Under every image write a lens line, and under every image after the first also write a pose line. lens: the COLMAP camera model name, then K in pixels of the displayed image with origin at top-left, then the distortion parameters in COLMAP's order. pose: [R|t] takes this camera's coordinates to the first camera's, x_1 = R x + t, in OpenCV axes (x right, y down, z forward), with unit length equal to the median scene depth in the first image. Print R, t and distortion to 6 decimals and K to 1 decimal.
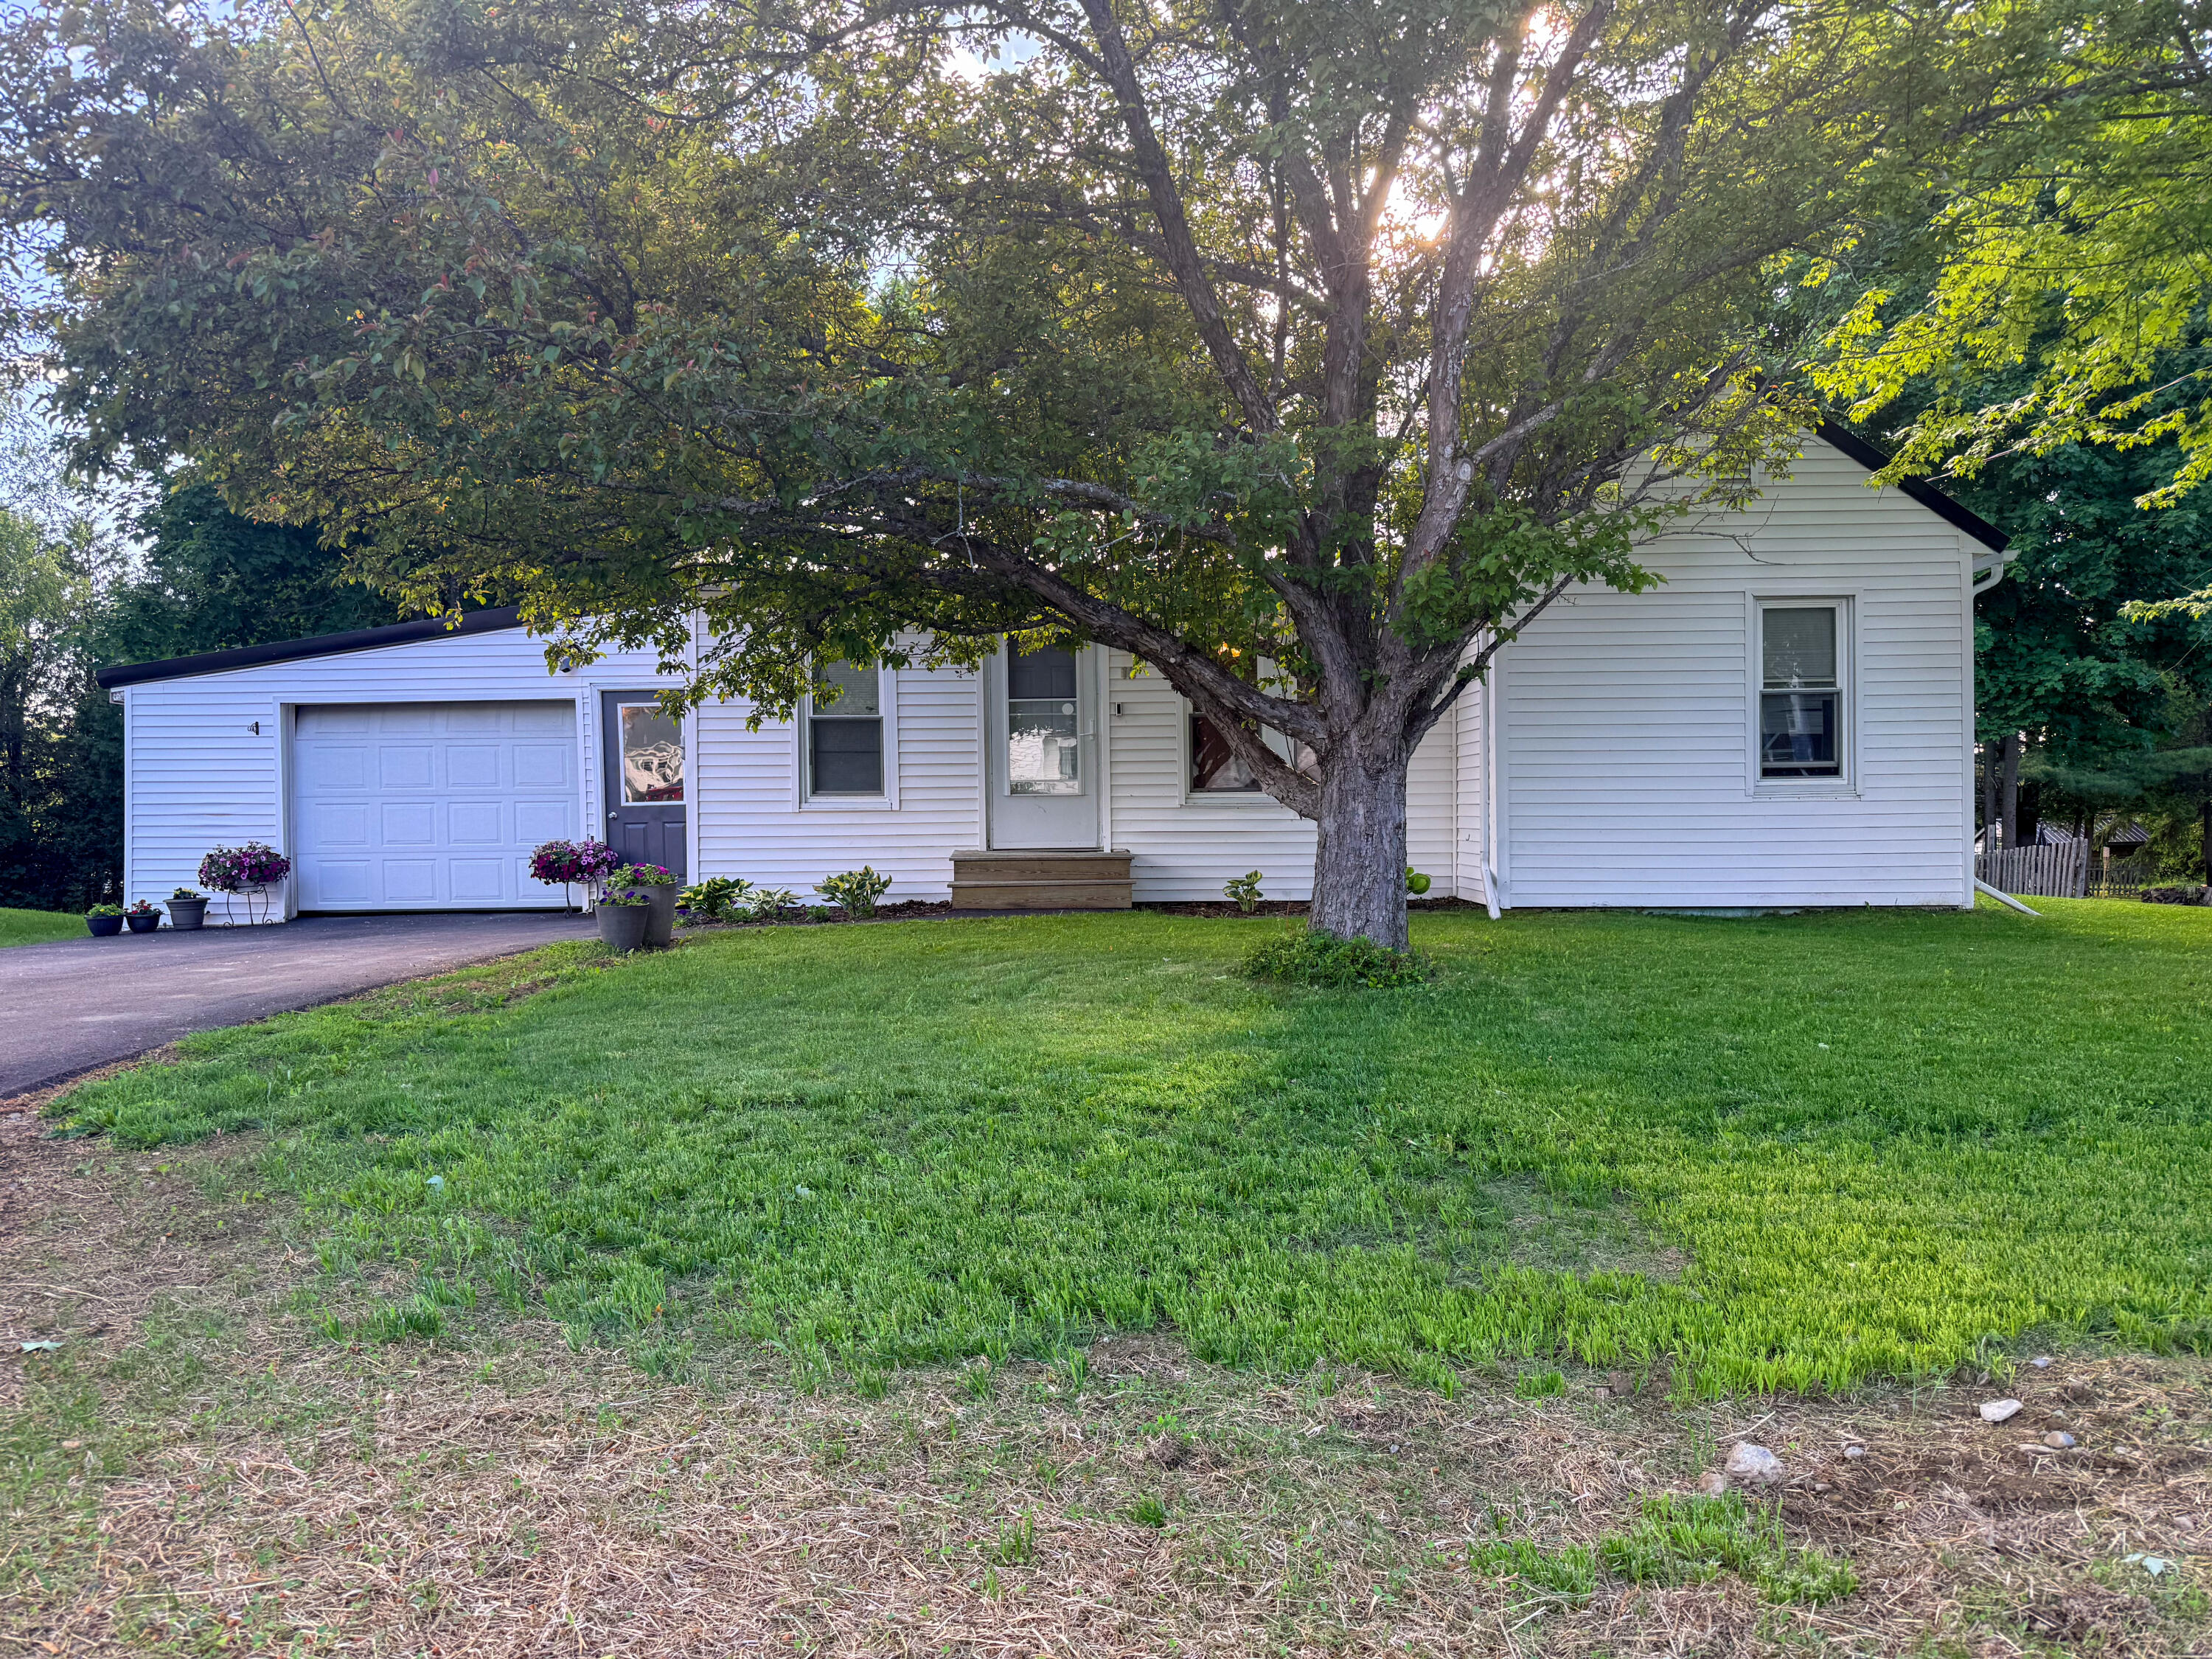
lens RADIAL K [[1564.3, 0, 1106.0], [0, 1564.3, 829.5], [0, 0, 1]] dist [0.107083, -0.001092]
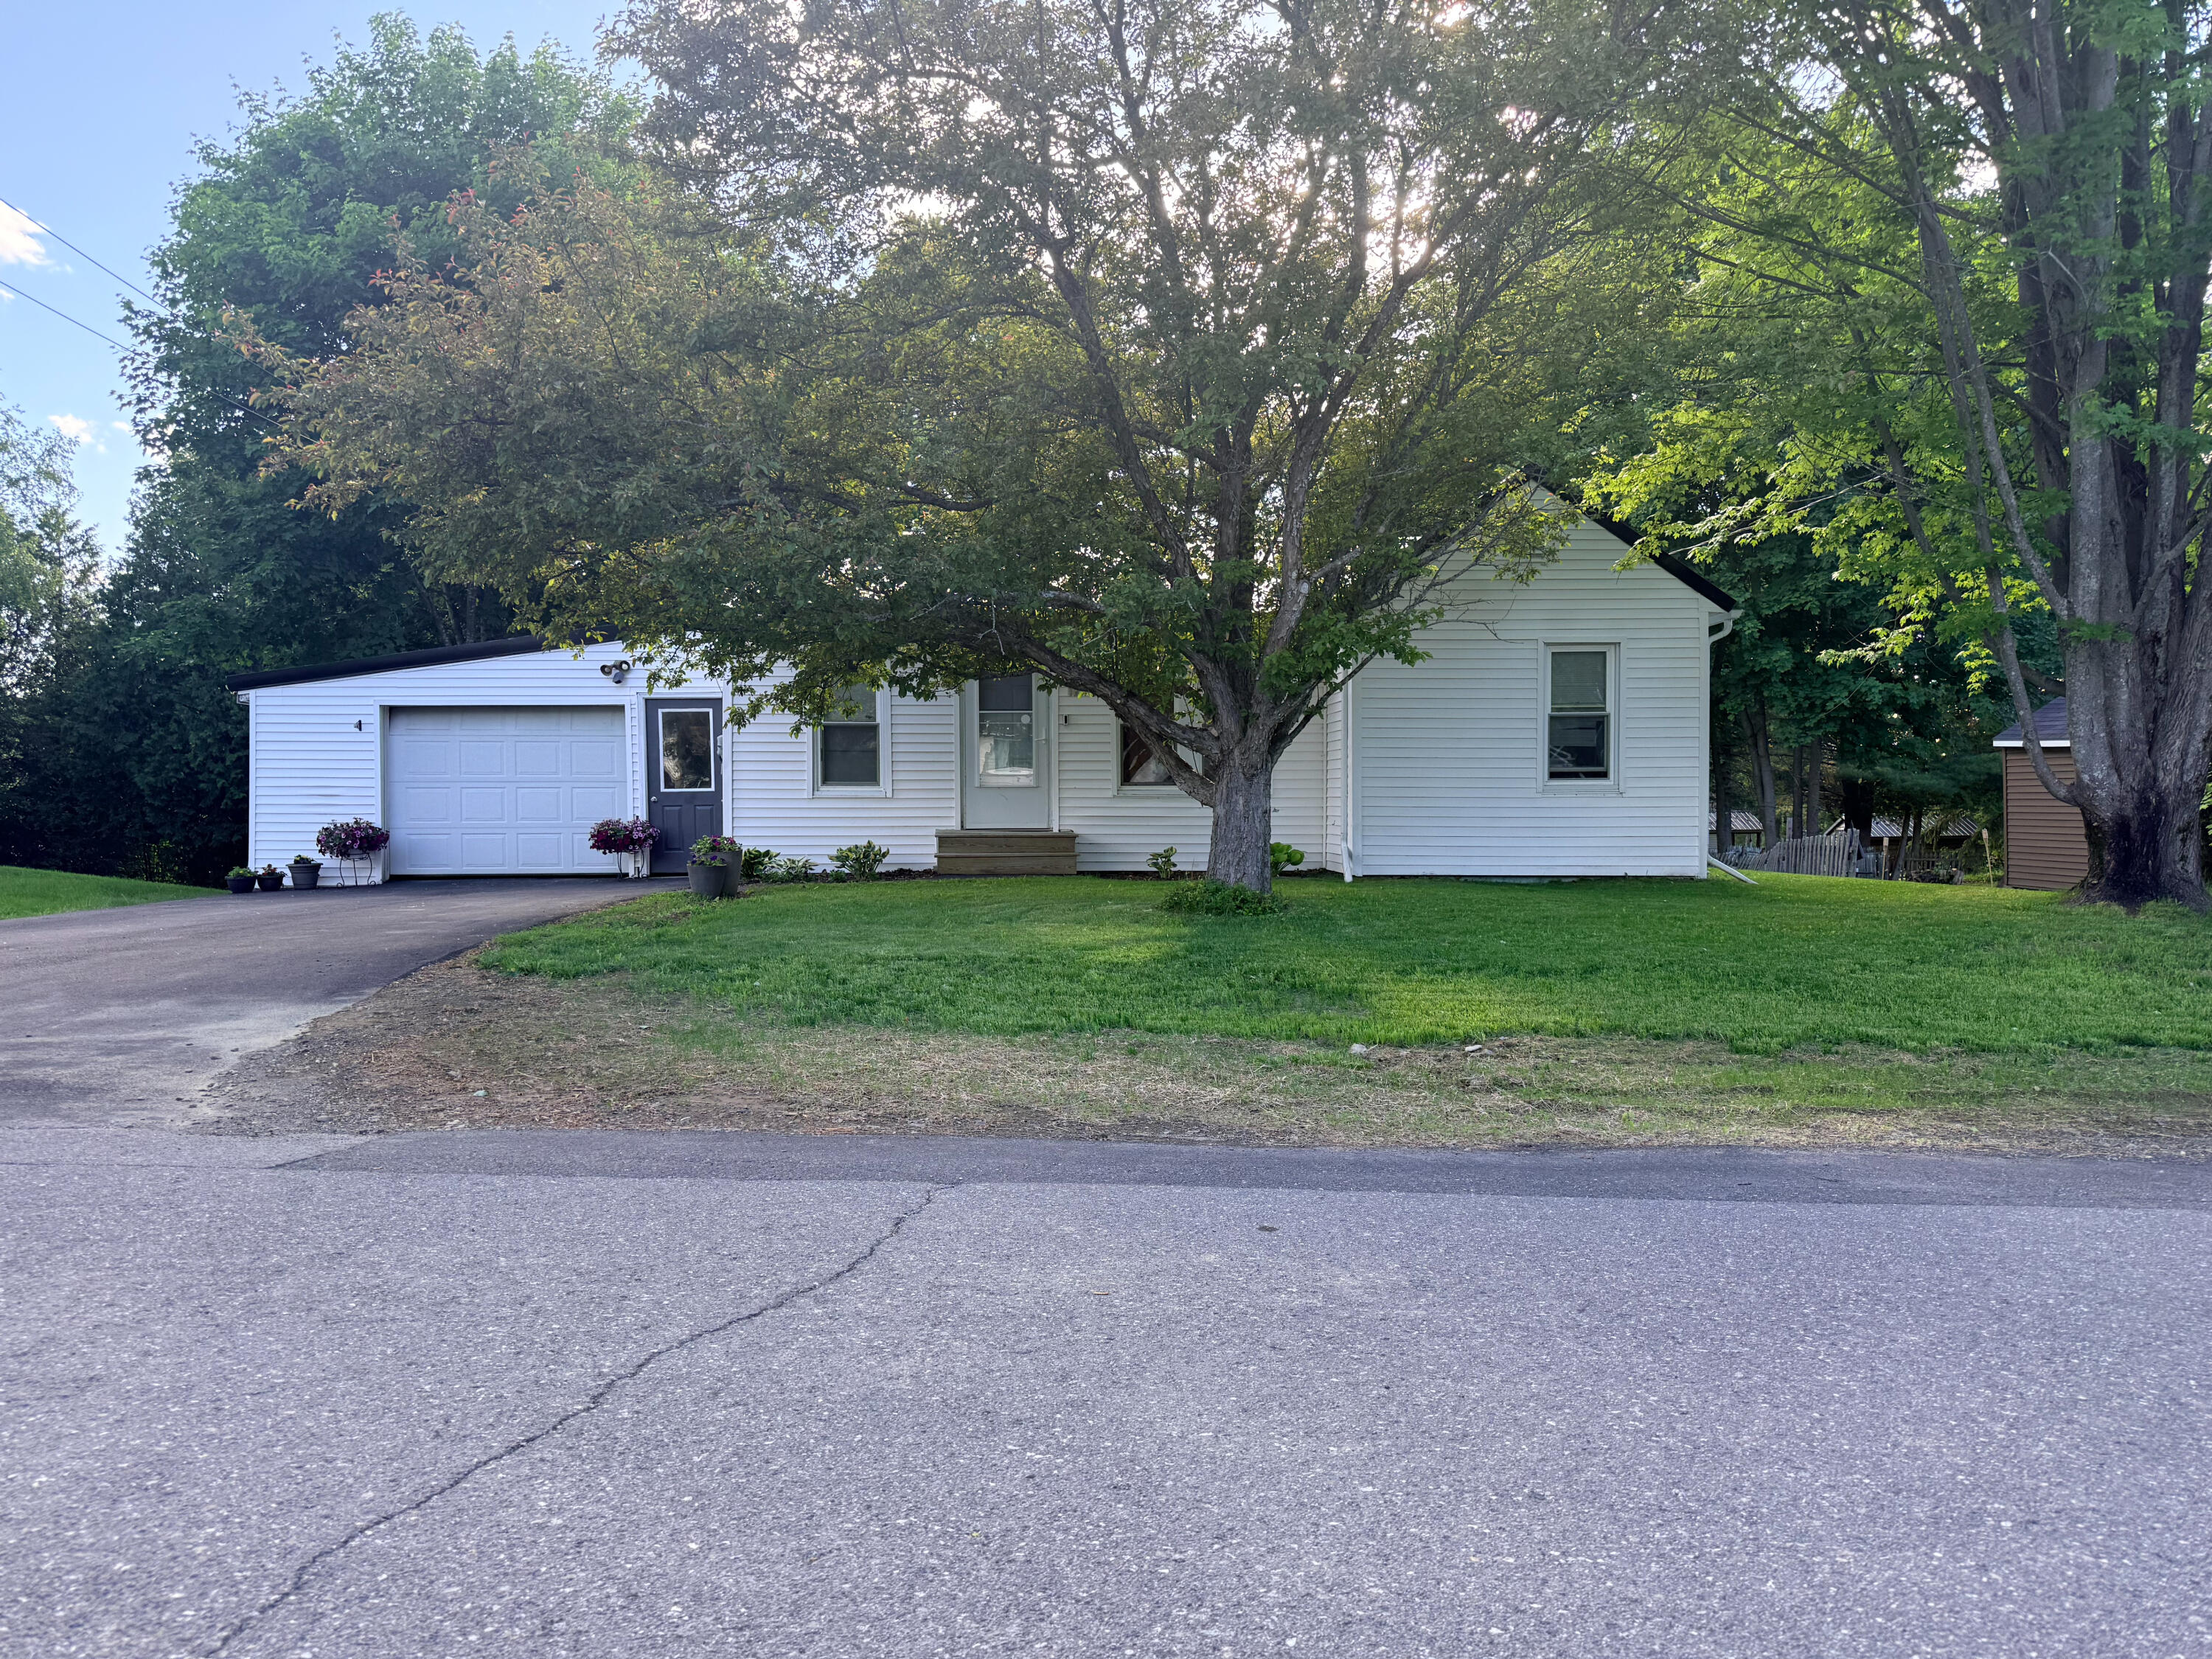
lens RADIAL K [[1564.3, 0, 1106.0], [0, 1564.3, 829.5], [0, 0, 1]] dist [0.107083, -0.001092]
pose [[0.998540, 0.008087, 0.053402, -0.027558], [-0.008479, 0.999939, 0.007108, 0.003264], [-0.053342, -0.007551, 0.998548, -0.286696]]
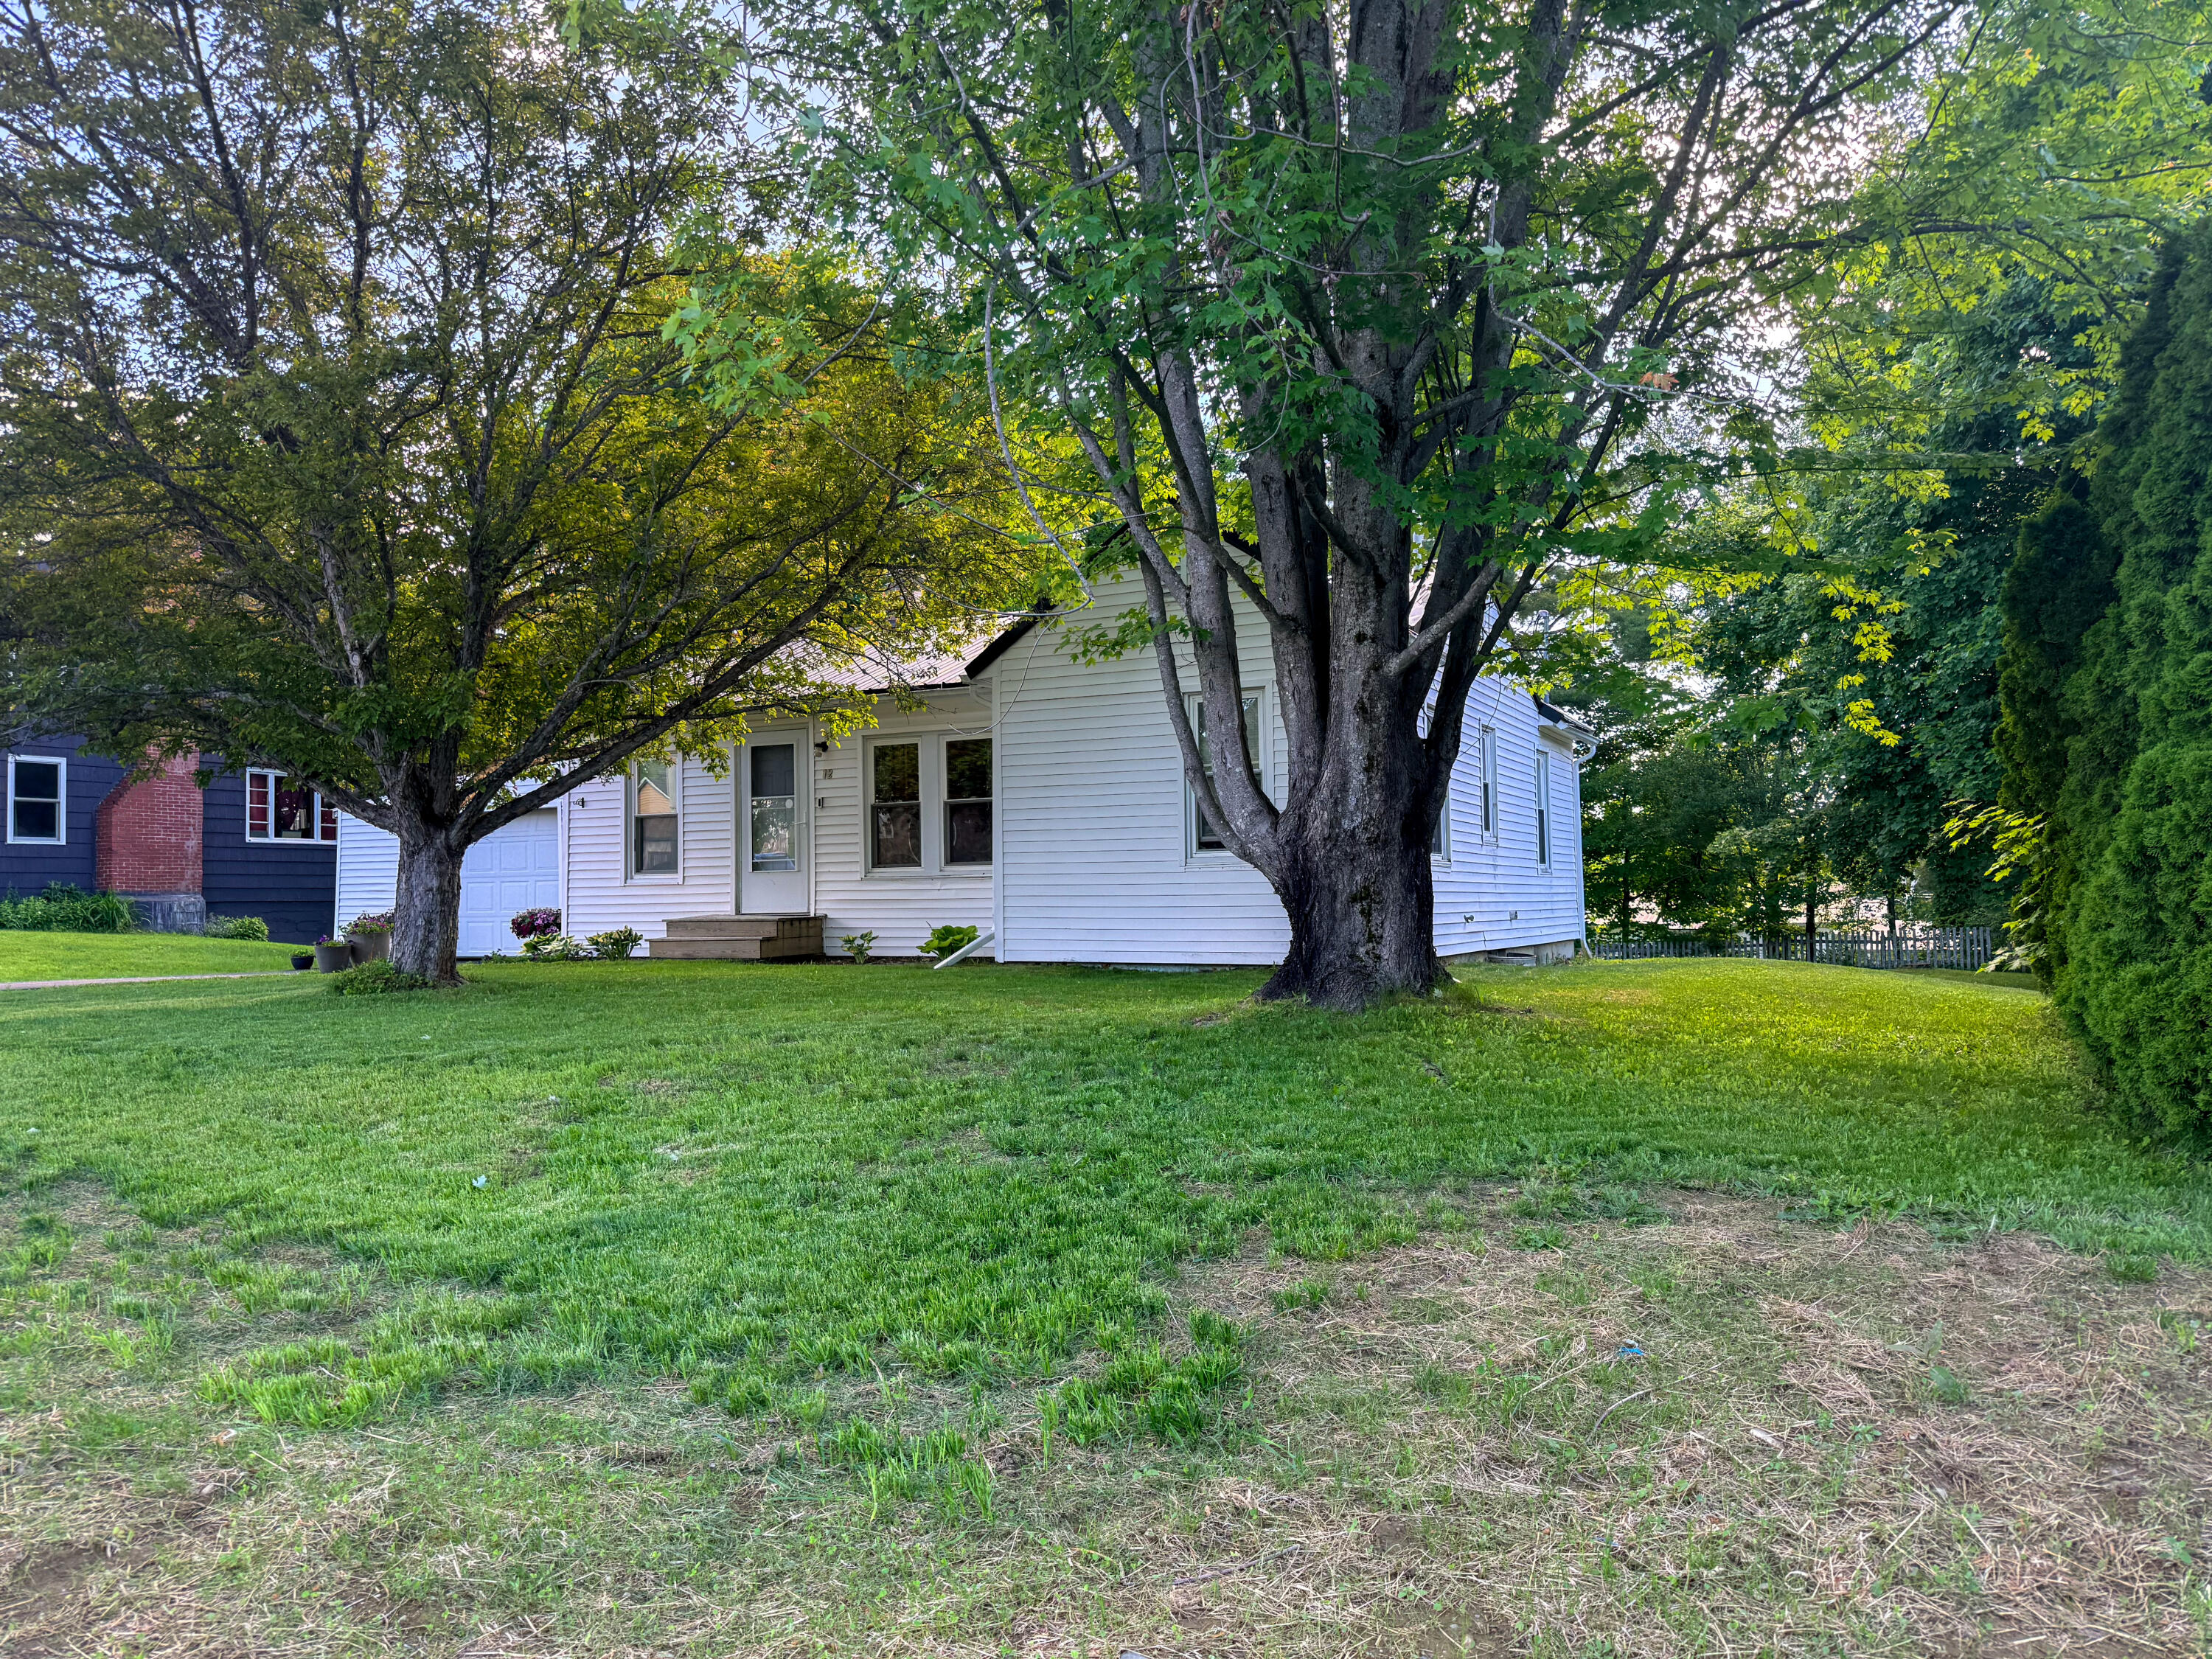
lens RADIAL K [[1564.3, 0, 1106.0], [0, 1564.3, 829.5], [0, 0, 1]] dist [0.107083, -0.001092]
pose [[0.884696, -0.022346, -0.465633, 0.838178], [-0.001885, 0.998671, -0.051509, 0.010014], [0.466165, 0.046447, 0.883477, -0.012883]]
